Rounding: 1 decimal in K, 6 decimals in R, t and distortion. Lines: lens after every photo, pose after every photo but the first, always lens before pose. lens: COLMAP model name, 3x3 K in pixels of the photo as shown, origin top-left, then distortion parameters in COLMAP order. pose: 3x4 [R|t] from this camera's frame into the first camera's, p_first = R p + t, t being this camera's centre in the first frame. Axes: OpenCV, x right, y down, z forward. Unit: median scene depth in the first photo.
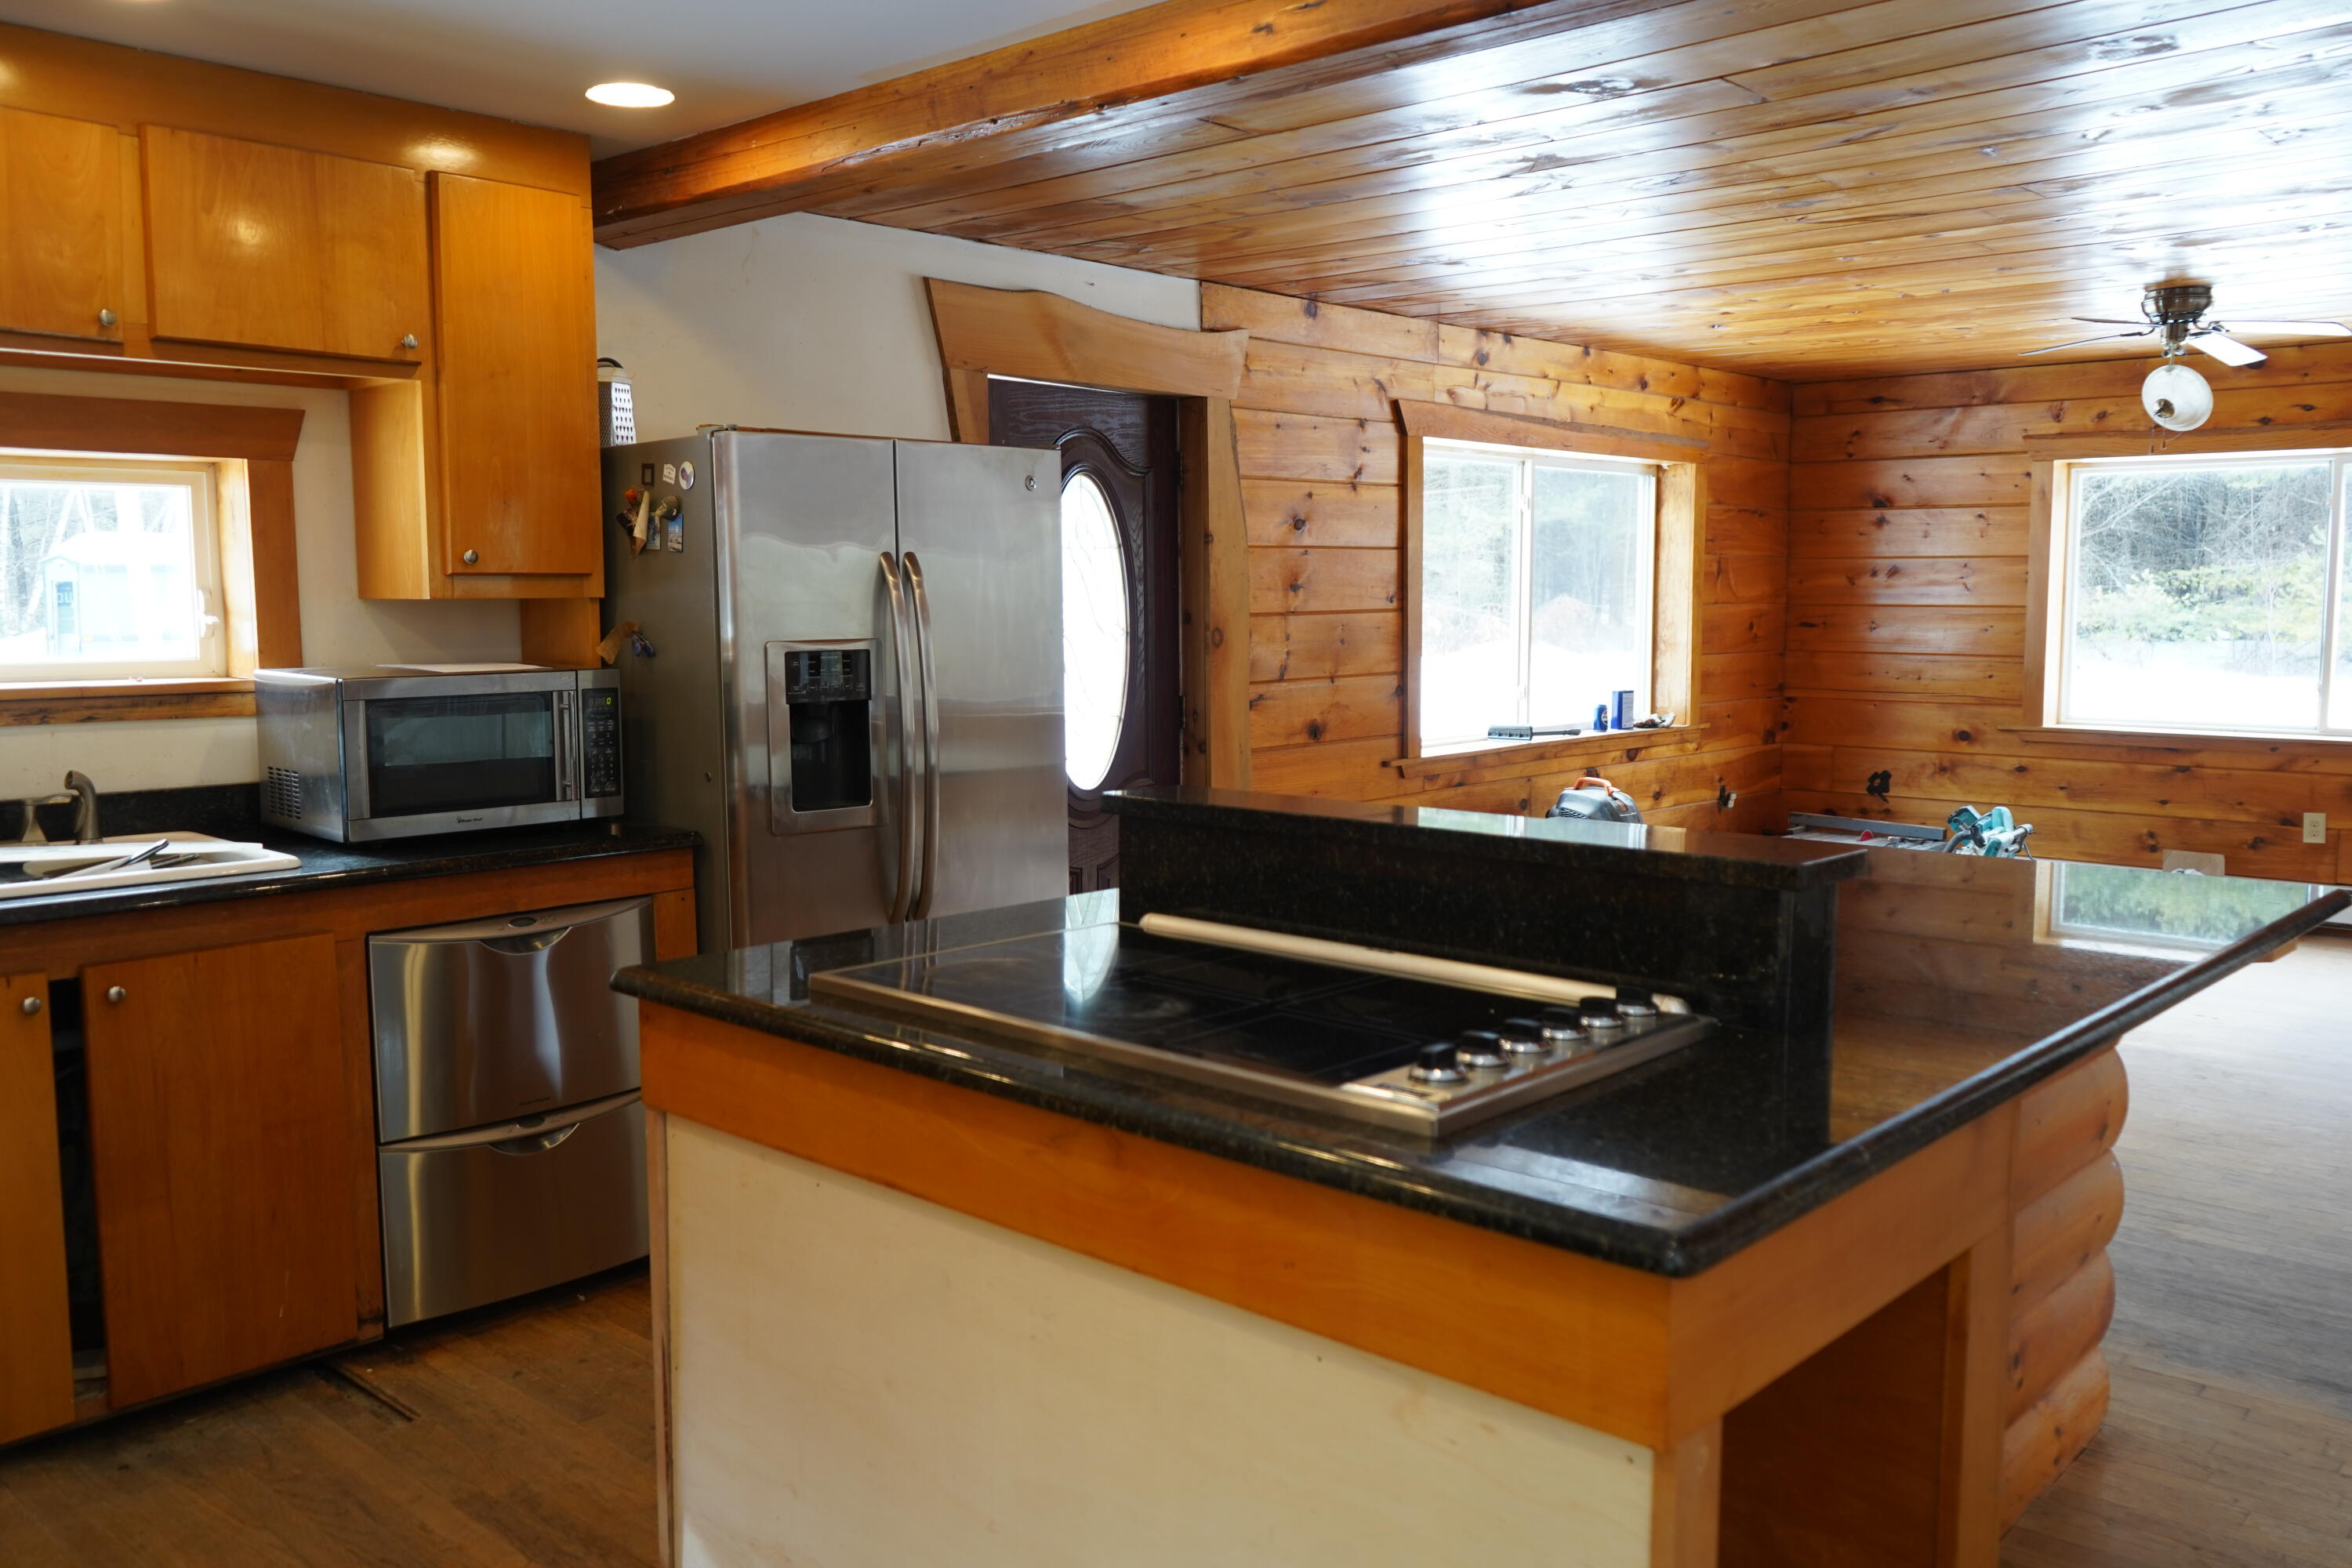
lens RADIAL K [[1888.7, 0, 1163.7], [0, 1888.7, 783.9], [0, 0, 1]] dist [-0.006835, 0.007035]
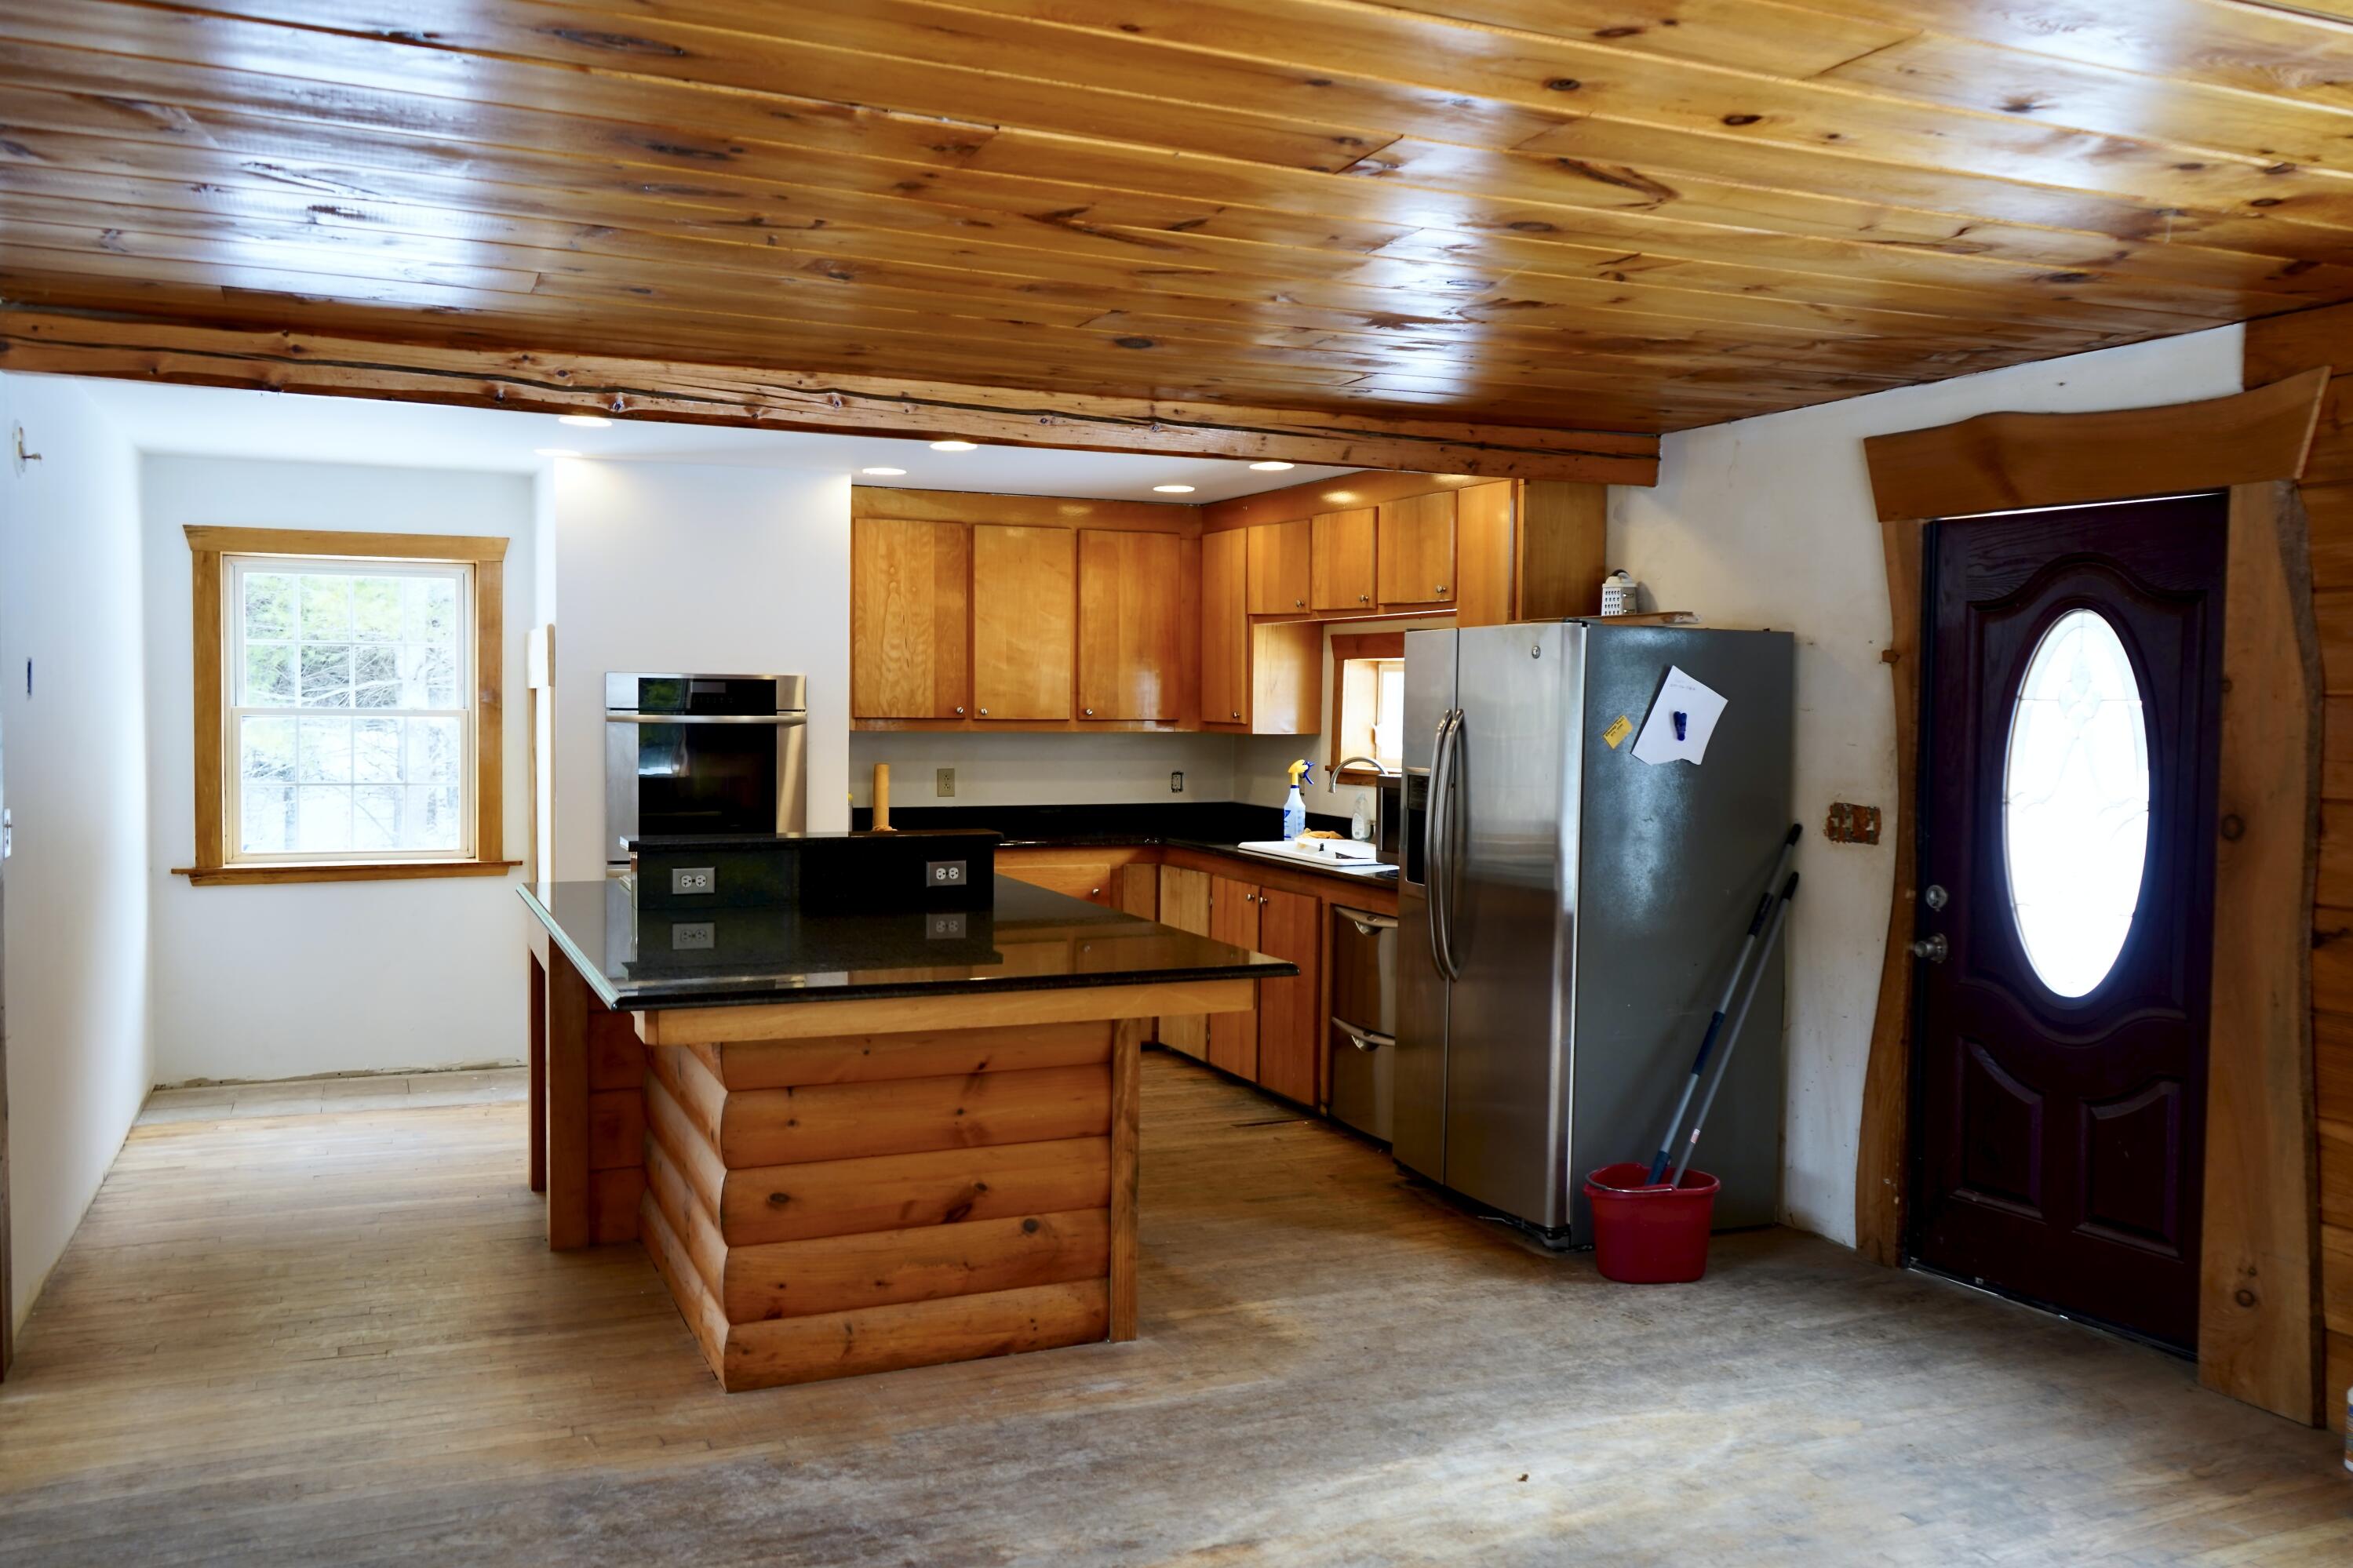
lens RADIAL K [[1889.3, 0, 1164.2], [0, 1889.3, 783.9], [0, 0, 1]] dist [-0.006835, 0.007035]
pose [[-0.401509, 0.042343, -0.914876, 1.384412], [-0.101600, 0.990706, 0.090442, -0.196473], [0.910202, 0.129265, -0.393476, 1.547629]]
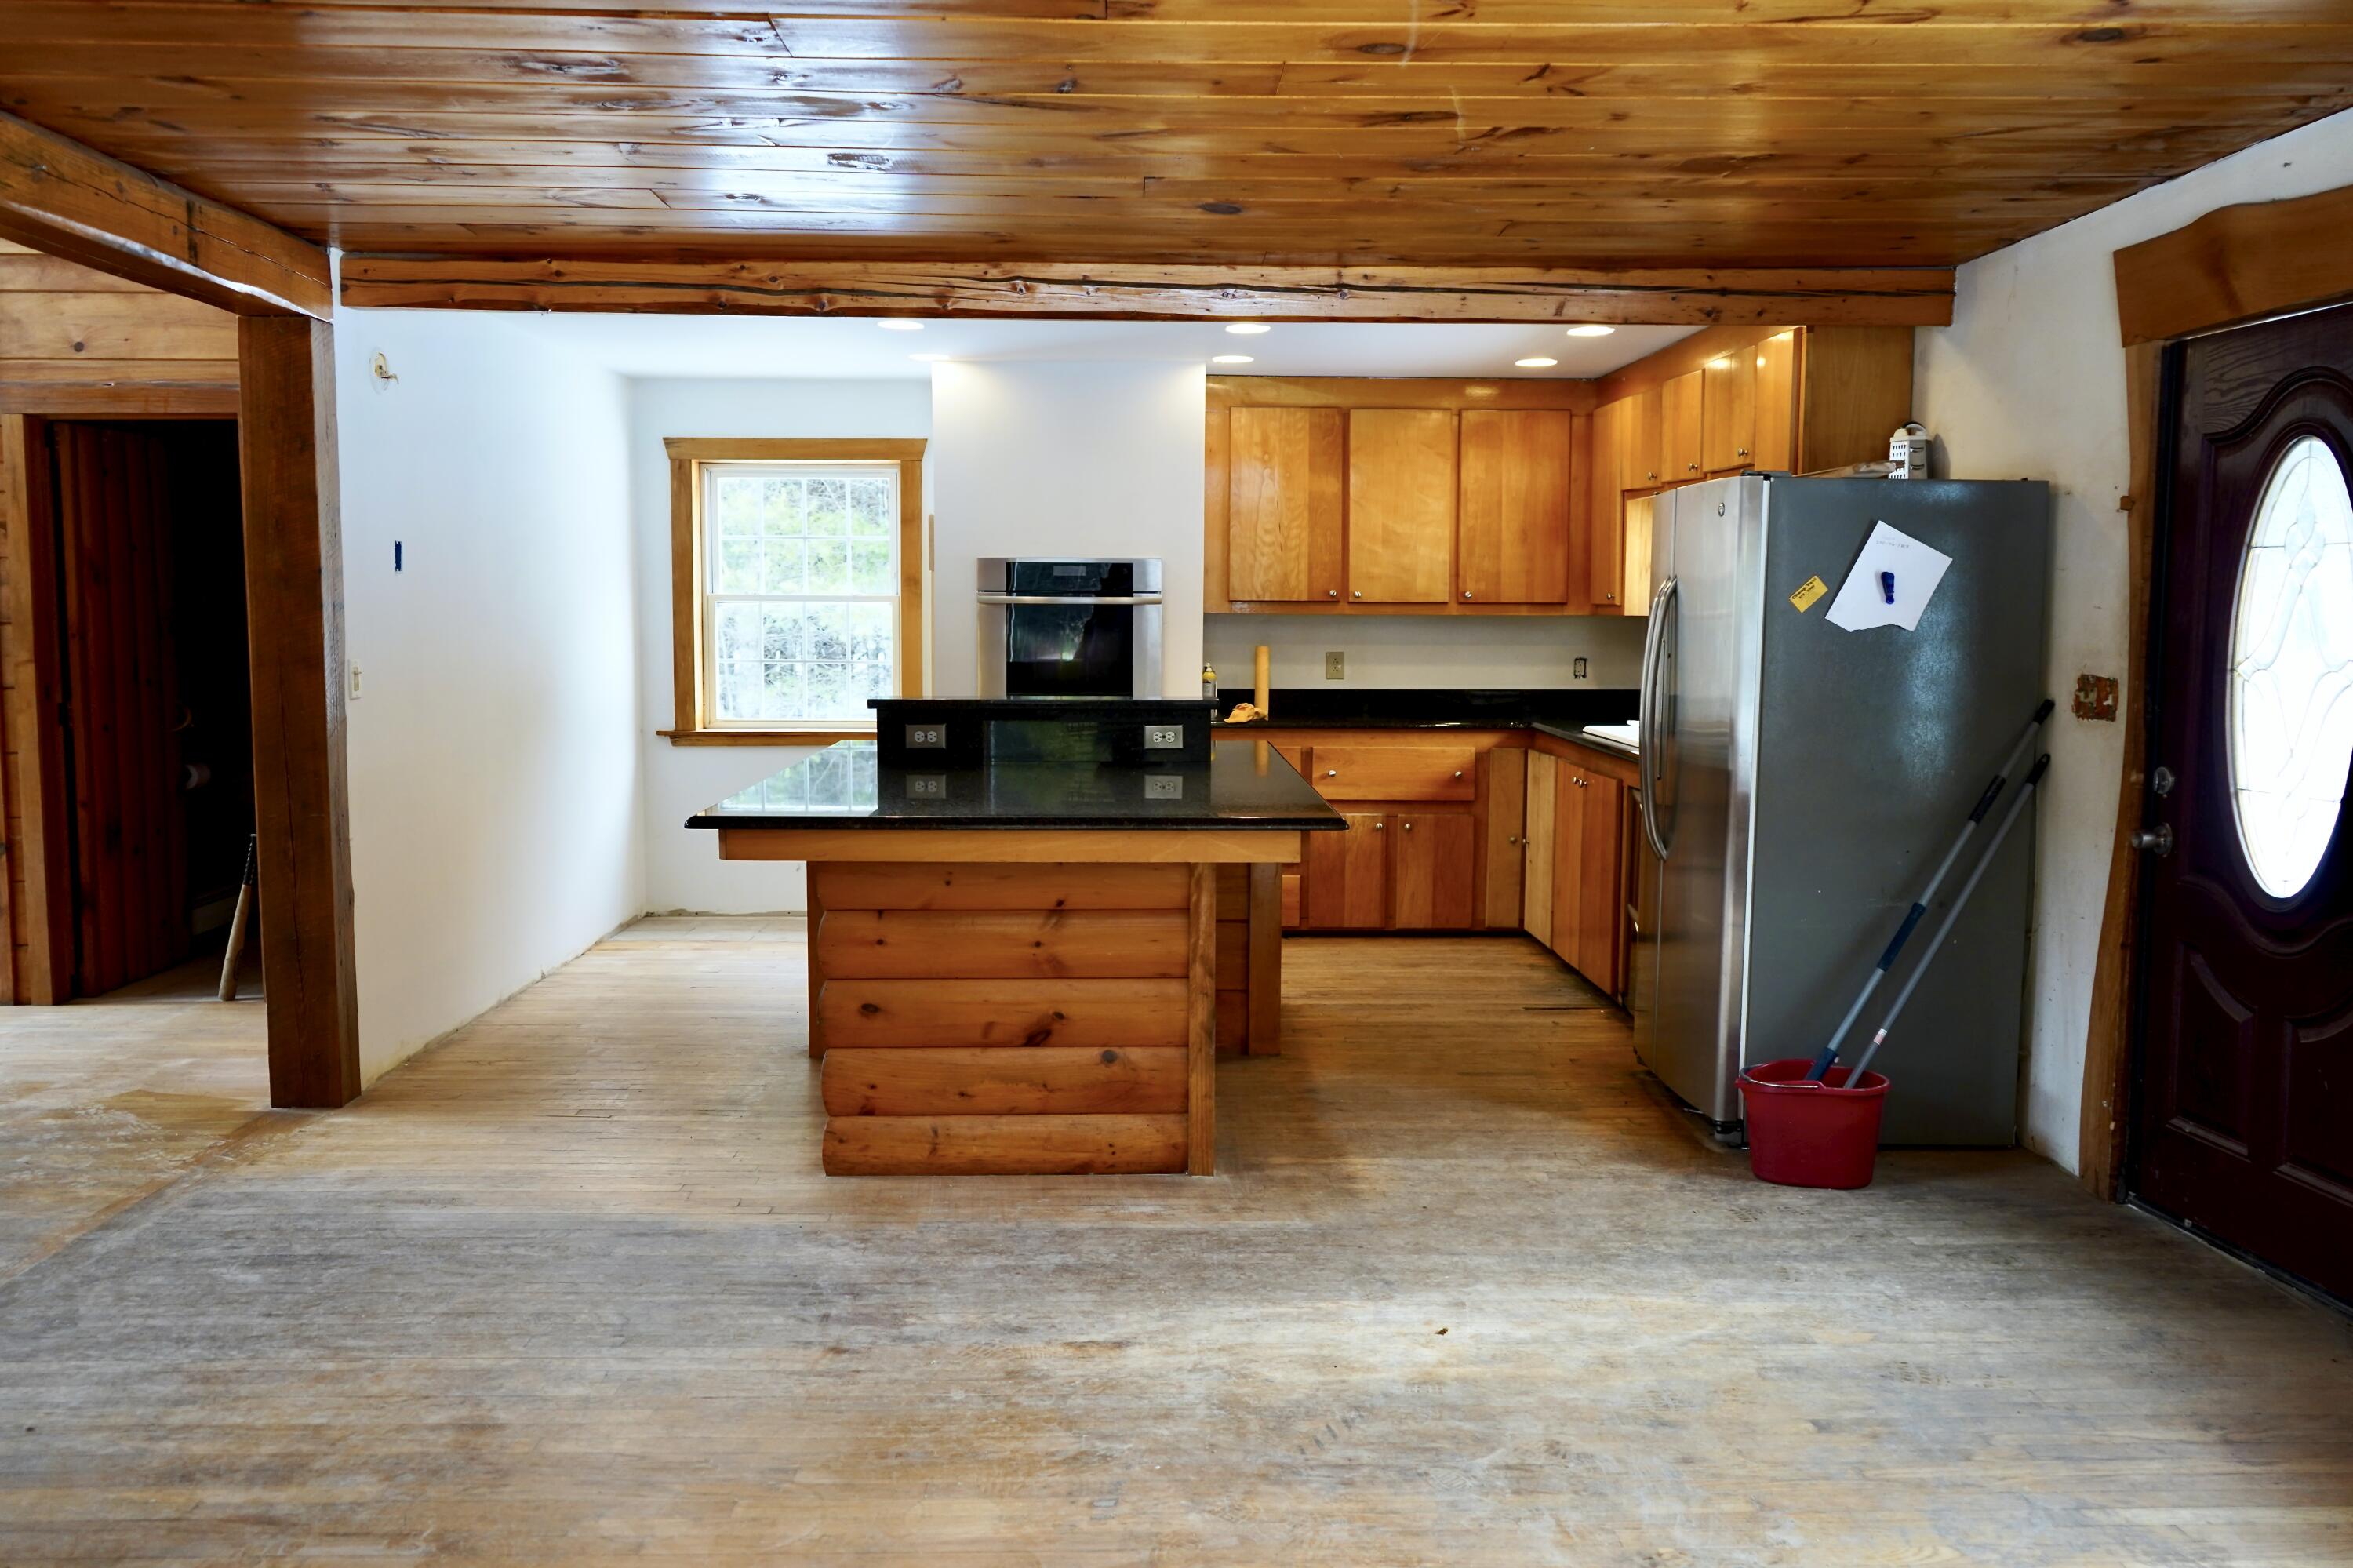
lens RADIAL K [[1897.1, 0, 1176.5], [0, 1897.1, 784.0], [0, 0, 1]] dist [-0.004154, 0.005347]
pose [[-0.716041, 0.066929, -0.694843, 1.171137], [-0.071906, 0.983026, 0.168788, -0.202684], [0.694345, 0.170822, -0.699074, 1.947000]]
